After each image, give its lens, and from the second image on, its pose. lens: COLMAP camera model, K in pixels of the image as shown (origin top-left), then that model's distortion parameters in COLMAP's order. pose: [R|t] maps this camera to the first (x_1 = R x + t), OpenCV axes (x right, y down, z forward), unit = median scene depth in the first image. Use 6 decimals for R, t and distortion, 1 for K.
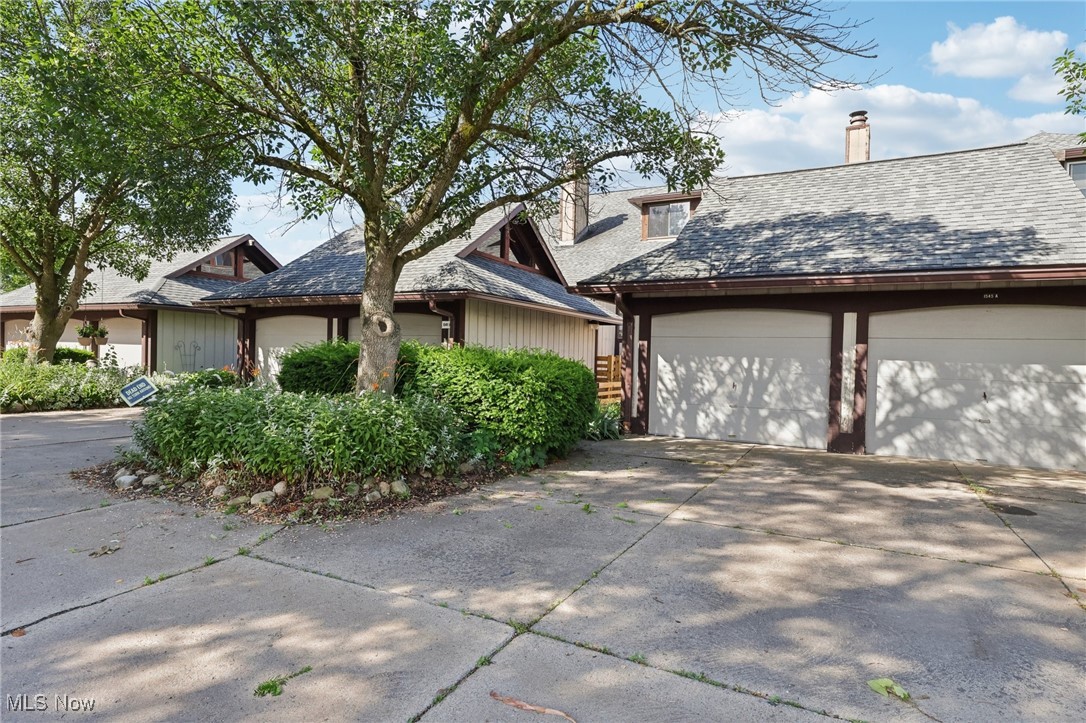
lens RADIAL K [[595.4, 0, 537.2], [0, 595.4, 368.4], [0, 0, 1]] dist [-0.011601, -0.000066]
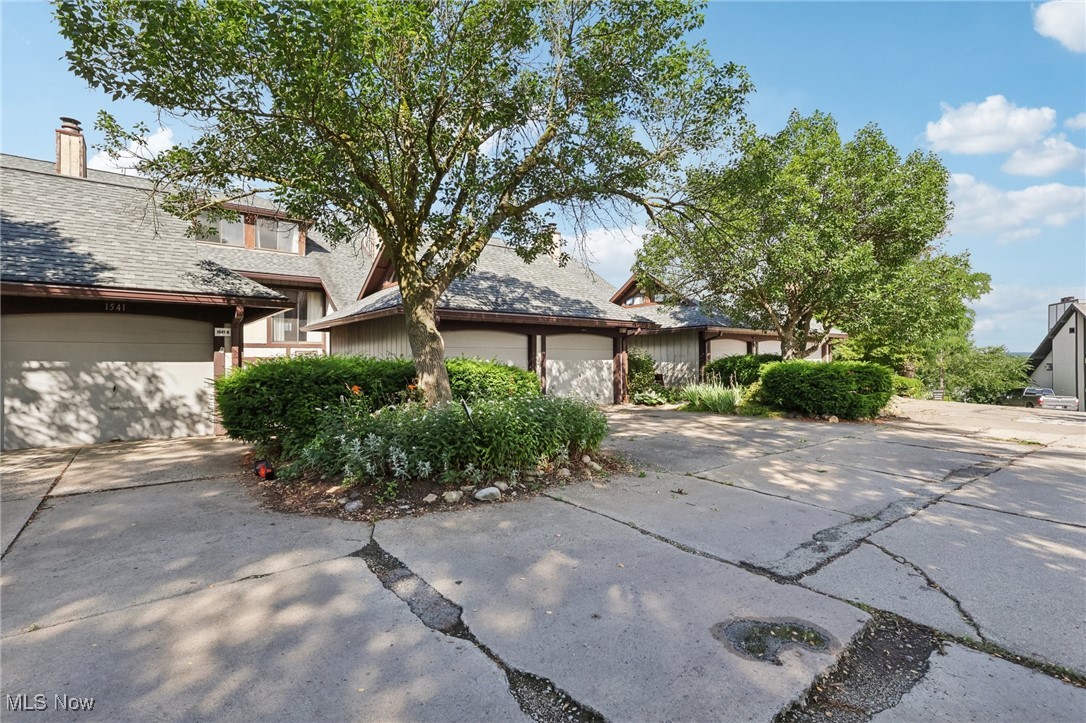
lens RADIAL K [[508.2, 0, 549.9], [0, 508.2, 360.3], [0, 0, 1]] dist [-0.005658, 0.001991]
pose [[0.382177, -0.027905, 0.923668, -0.902417], [0.028450, 0.999425, 0.018422, -0.039216], [-0.923651, 0.019238, 0.382751, 0.322415]]
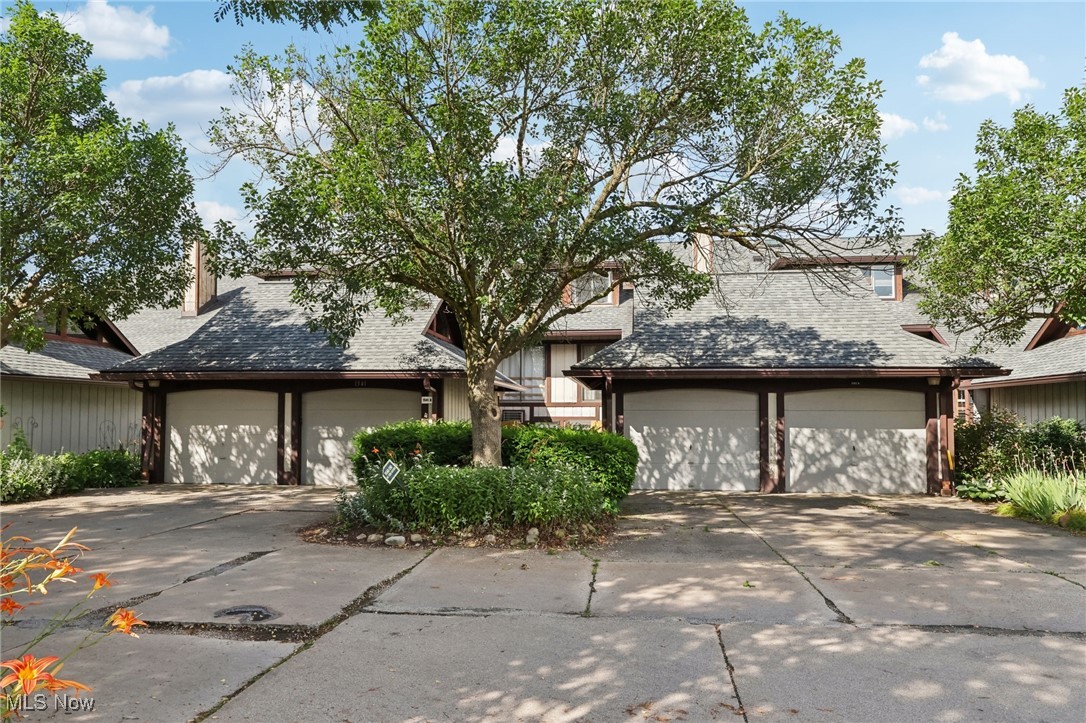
lens RADIAL K [[721.8, 0, 541.6], [0, 721.8, 389.1], [0, 0, 1]] dist [0.008028, -0.008317]
pose [[0.925740, -0.009510, 0.378041, -0.602100], [0.028256, 0.998629, -0.044071, -0.040000], [-0.377103, 0.051480, 0.924739, -0.374770]]
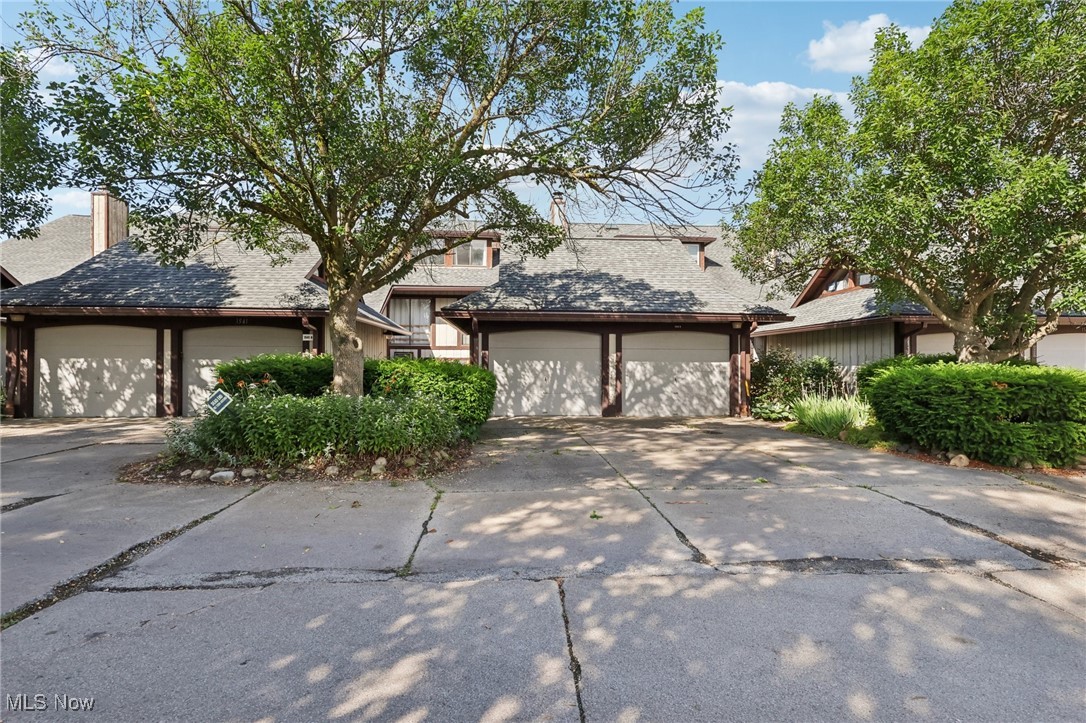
lens RADIAL K [[529.5, 0, 544.4], [0, 529.5, 360.2], [0, 0, 1]] dist [-0.002627, -0.000700]
pose [[0.836740, -0.019411, 0.547256, -0.442145], [0.026768, 0.999627, -0.005471, -0.013878], [-0.546945, 0.019227, 0.836947, -0.158014]]
